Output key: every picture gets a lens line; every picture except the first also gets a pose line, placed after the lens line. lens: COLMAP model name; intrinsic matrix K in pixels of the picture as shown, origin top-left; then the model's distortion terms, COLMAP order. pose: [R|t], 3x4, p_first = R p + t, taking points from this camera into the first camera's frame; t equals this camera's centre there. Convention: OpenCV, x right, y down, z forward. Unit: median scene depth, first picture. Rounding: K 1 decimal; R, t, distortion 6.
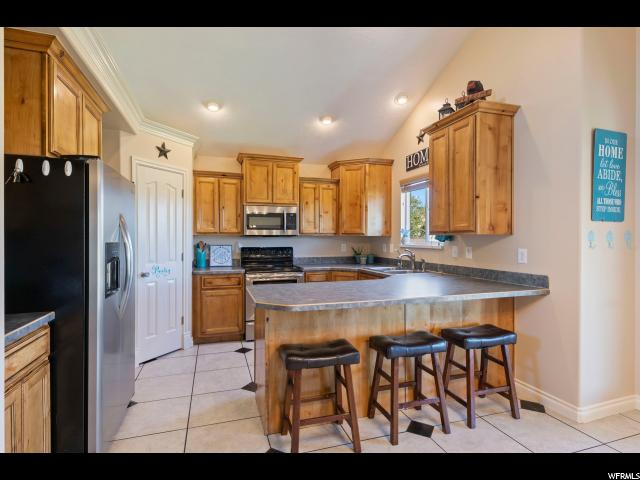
lens RADIAL K [[341.1, 0, 319.7], [0, 341.1, 240.0], [0, 0, 1]] dist [0.012594, -0.001315]
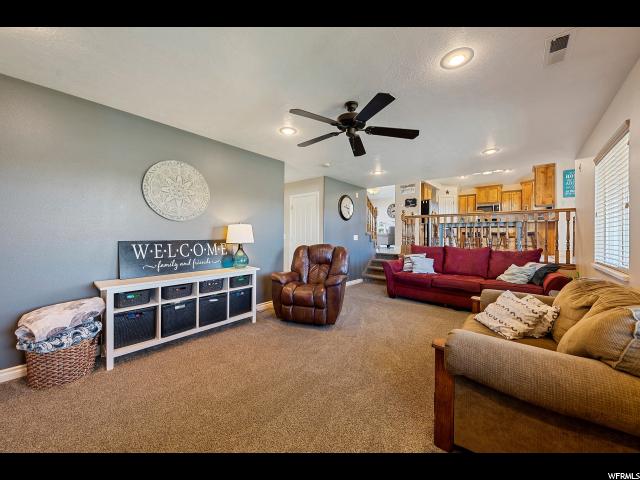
lens RADIAL K [[249.2, 0, 314.8], [0, 249.2, 238.8], [0, 0, 1]] dist [0.003451, 0.000133]
pose [[0.523382, 0.003719, -0.852090, 1.174550], [-0.003751, 0.999991, 0.002061, 0.262086], [0.852090, 0.002118, 0.523391, -1.758492]]
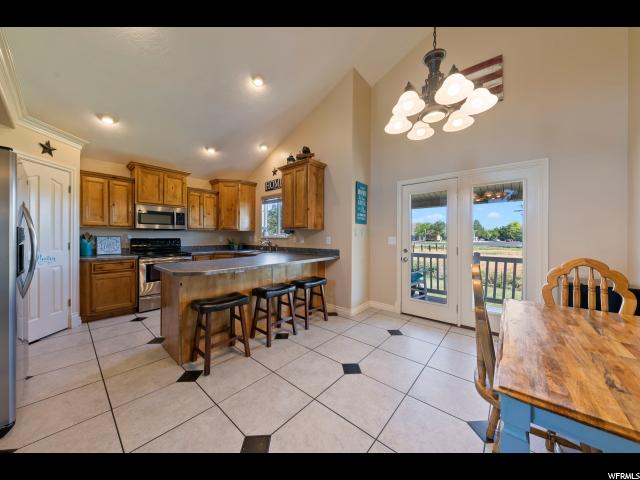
lens RADIAL K [[224.3, 0, 328.7], [0, 224.3, 236.4], [0, 0, 1]] dist [-0.003147, -0.002153]
pose [[0.841835, 0.001806, 0.539733, -0.091325], [0.000004, 0.999994, -0.003352, 0.023689], [-0.539736, 0.002824, 0.841830, -0.080872]]
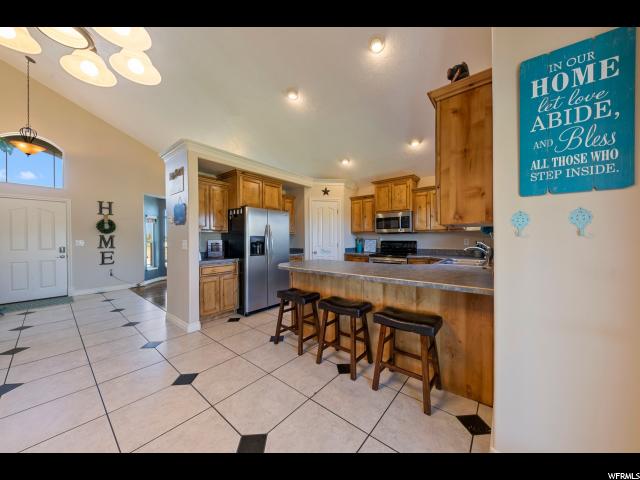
lens RADIAL K [[224.3, 0, 321.2], [0, 224.3, 239.8], [0, 0, 1]] dist [-0.003147, -0.002153]
pose [[0.531224, 0.000153, -0.847232, 0.693926], [0.001954, 0.999997, 0.001406, 0.021762], [0.847229, -0.002402, 0.531222, 0.302457]]
